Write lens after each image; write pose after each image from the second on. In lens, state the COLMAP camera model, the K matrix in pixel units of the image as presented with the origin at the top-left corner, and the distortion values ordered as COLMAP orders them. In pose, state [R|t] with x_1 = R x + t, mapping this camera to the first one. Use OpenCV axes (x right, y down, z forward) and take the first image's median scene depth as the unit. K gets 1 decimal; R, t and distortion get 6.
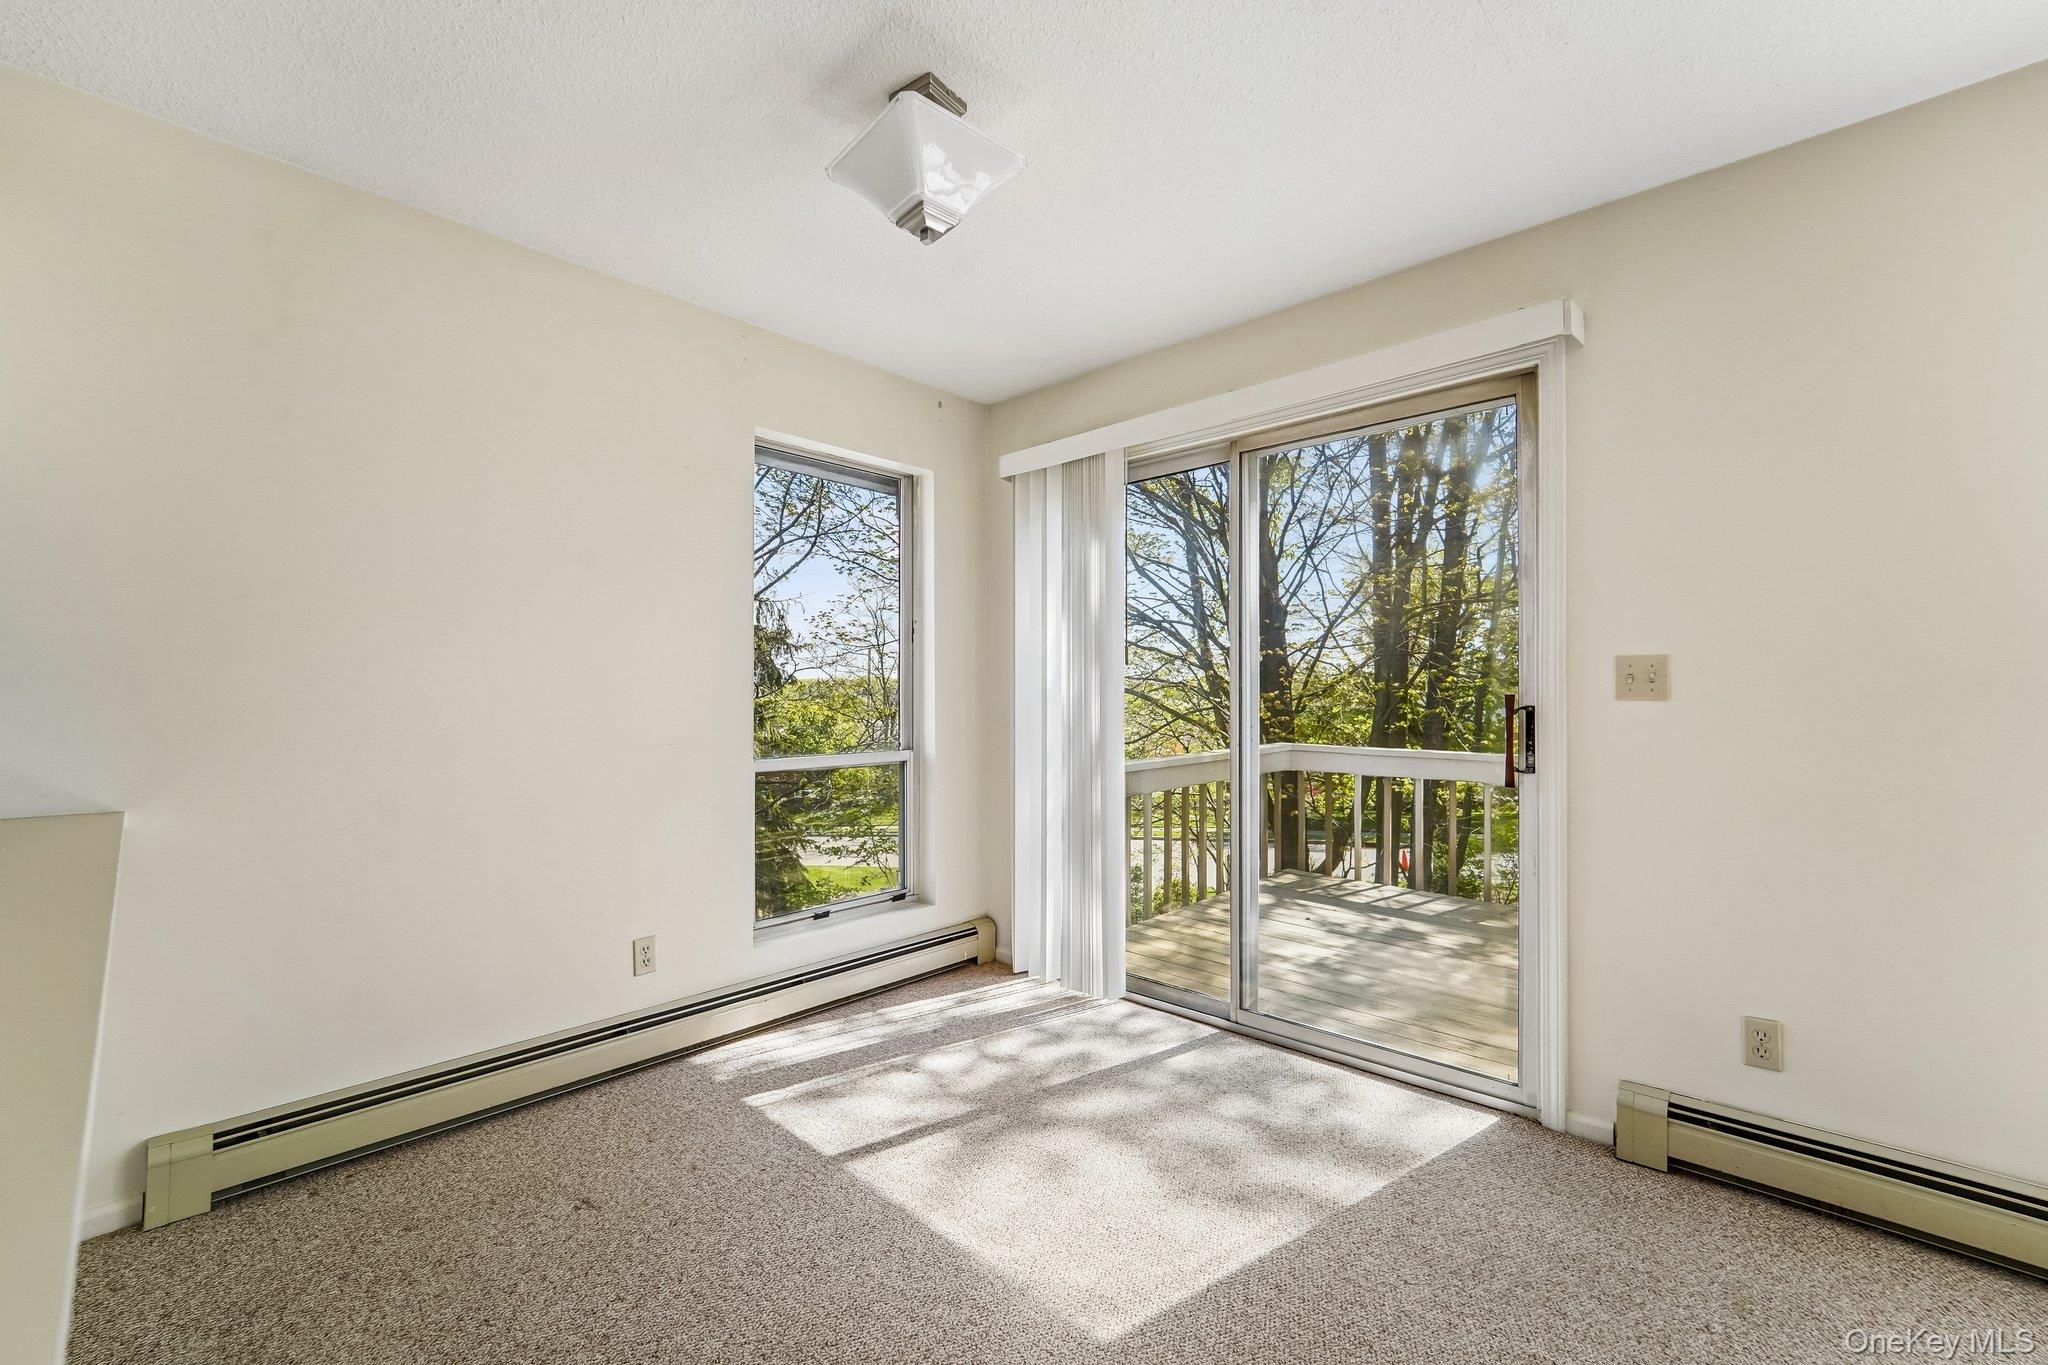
lens RADIAL K [[840.0, 0, 1026.8], [0, 840.0, 691.8], [0, 0, 1]] dist [-0.004671, -0.000087]
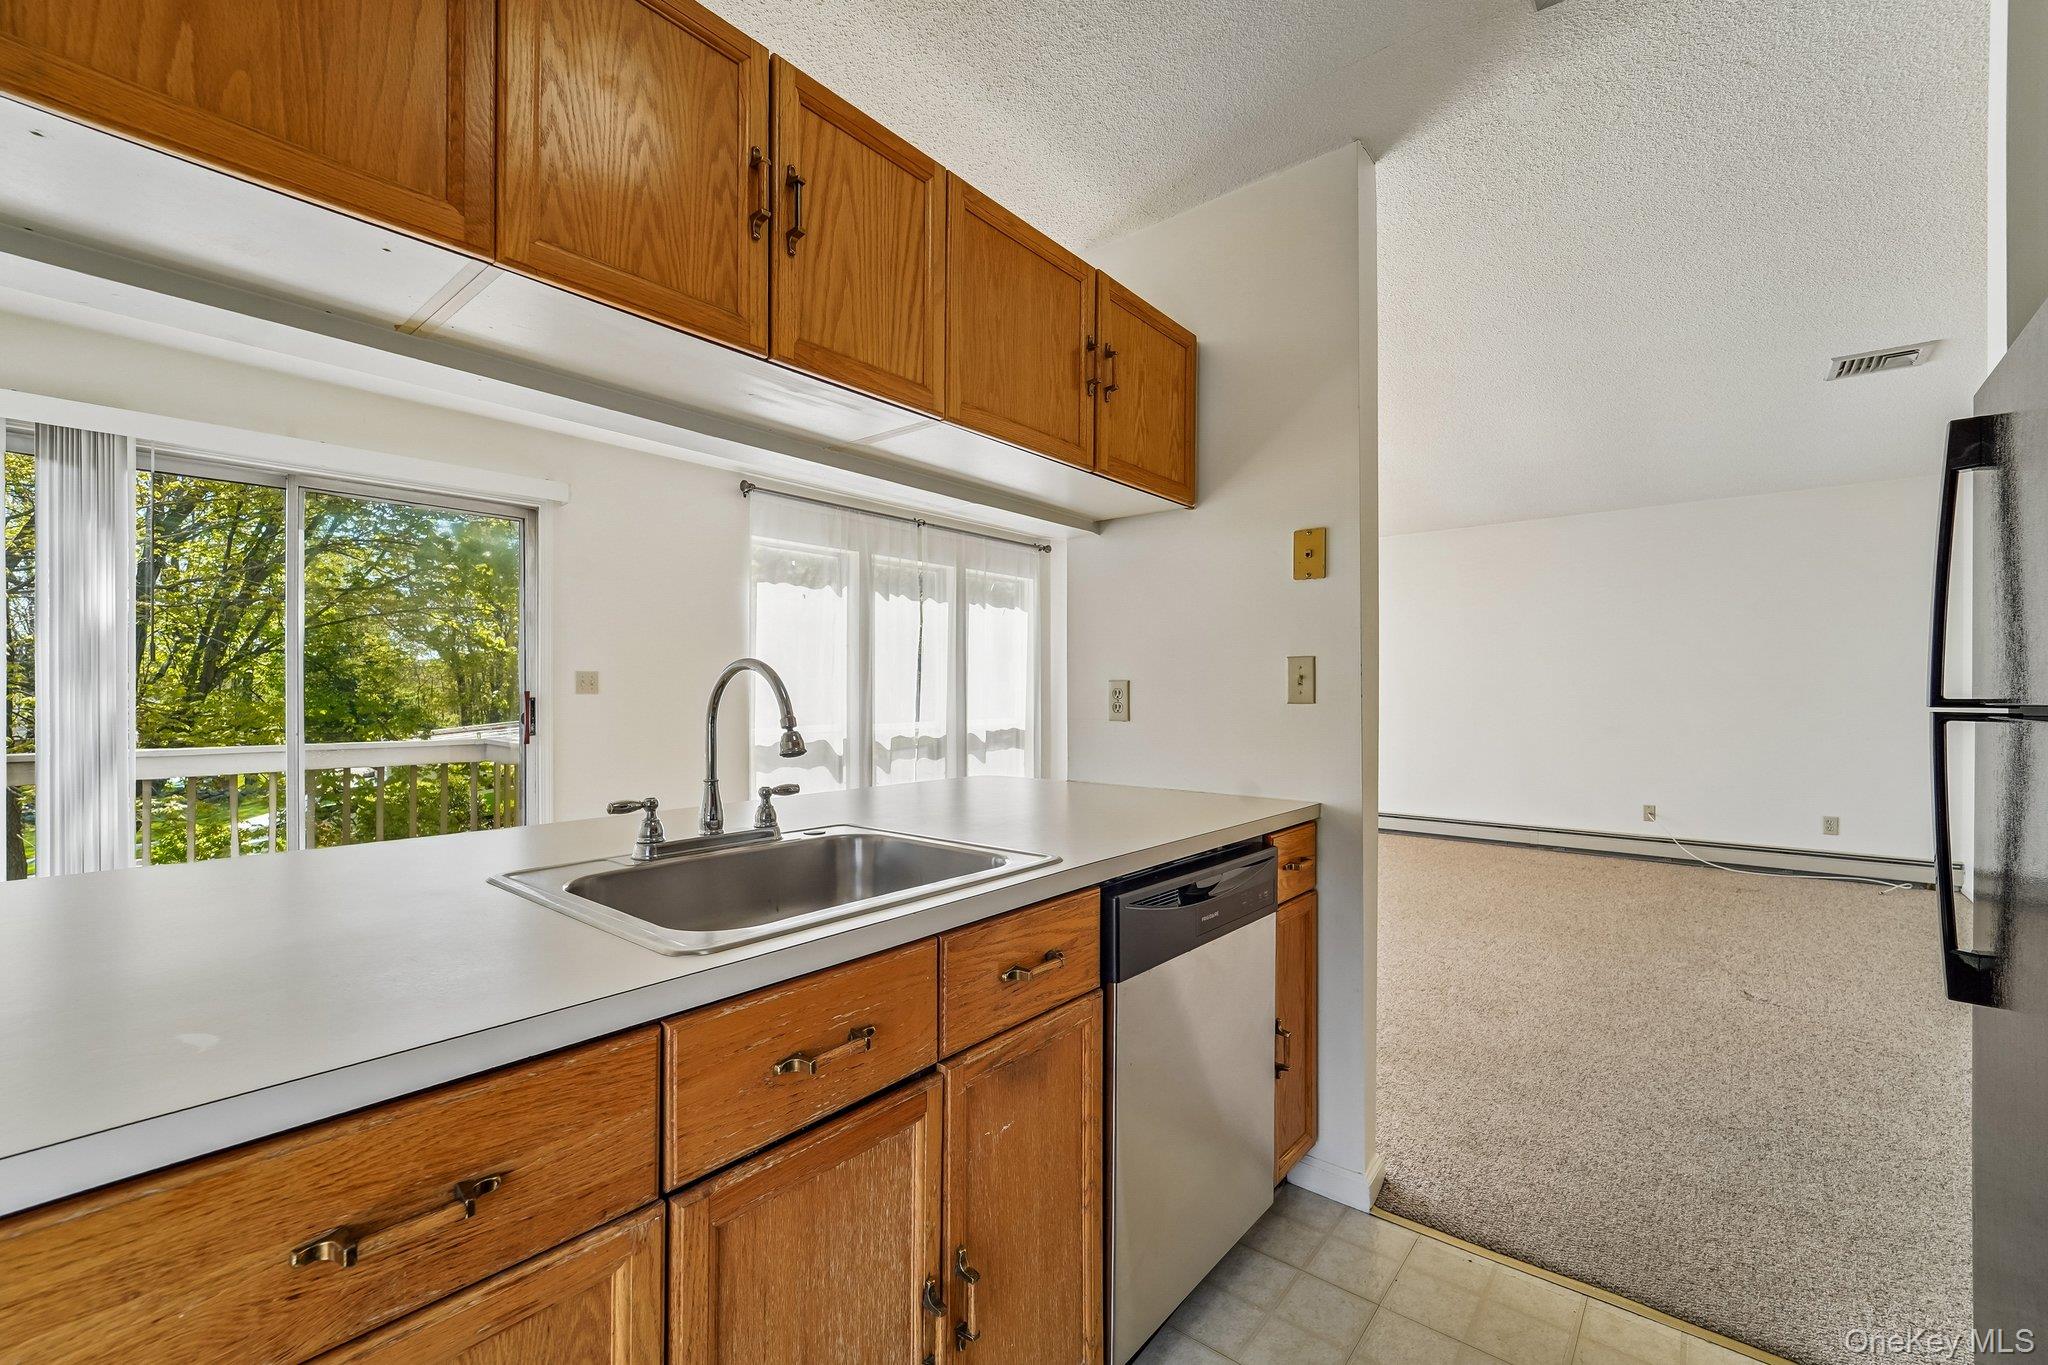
lens RADIAL K [[840.0, 0, 1026.8], [0, 840.0, 691.8], [0, 0, 1]] dist [-0.004671, -0.000087]
pose [[-0.051319, -0.002223, 0.998680, -0.977601], [-0.001564, 0.999996, 0.002146, -0.000436], [-0.998681, -0.001451, -0.051322, 0.035723]]
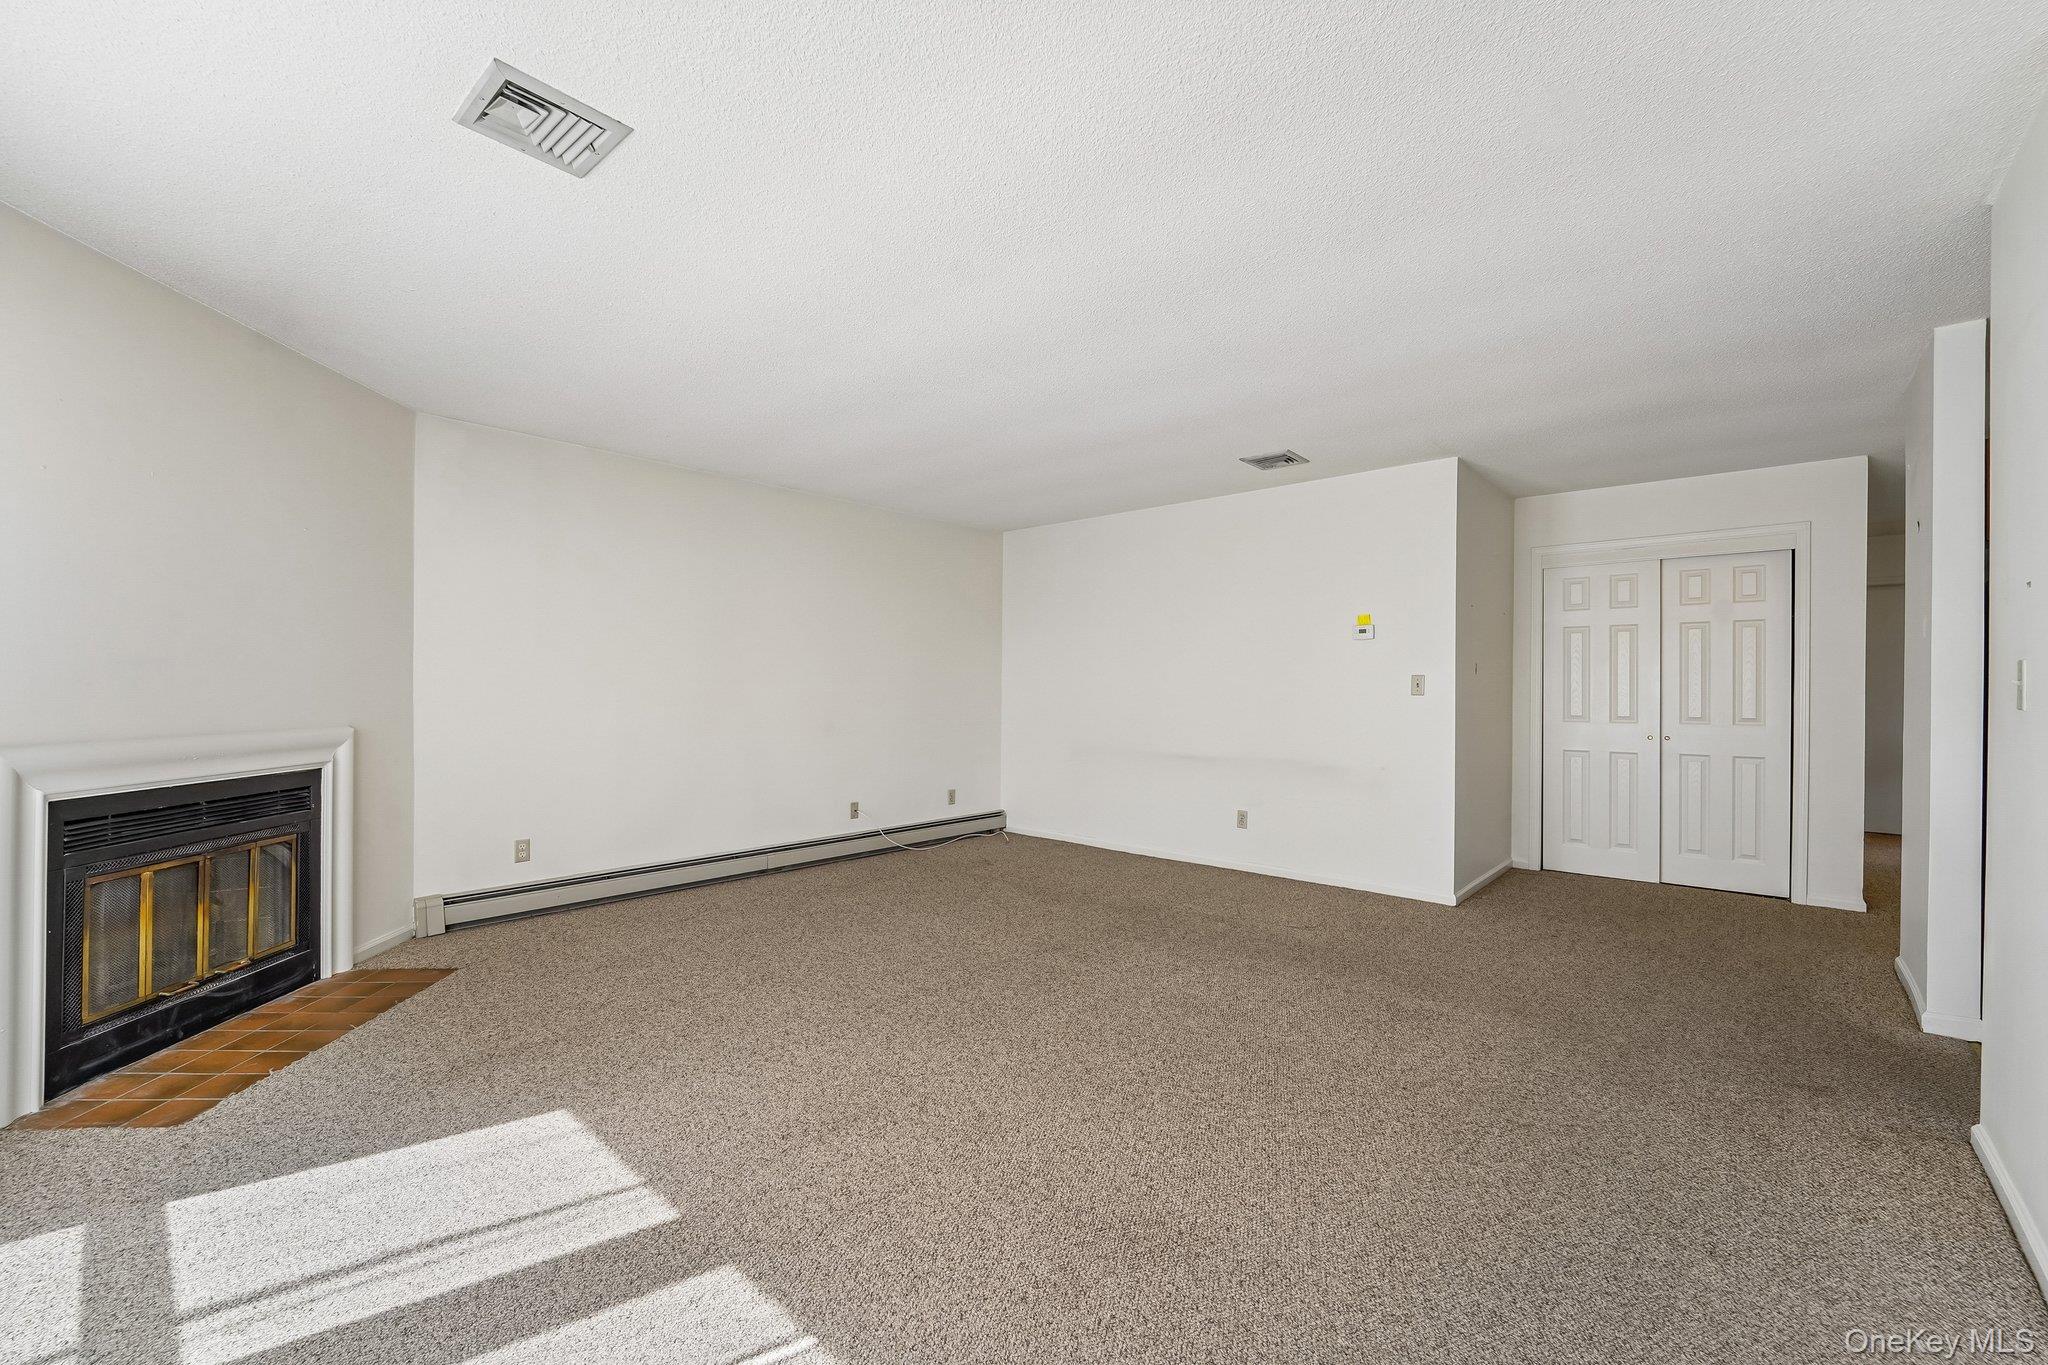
lens RADIAL K [[837.4, 0, 1017.7], [0, 837.4, 685.0], [0, 0, 1]] dist [-0.011055, -0.000070]
pose [[-0.999933, -0.006540, -0.009596, 0.588615], [-0.006504, 0.999972, -0.003785, -0.001272], [0.009620, -0.003723, -0.999947, 0.444179]]
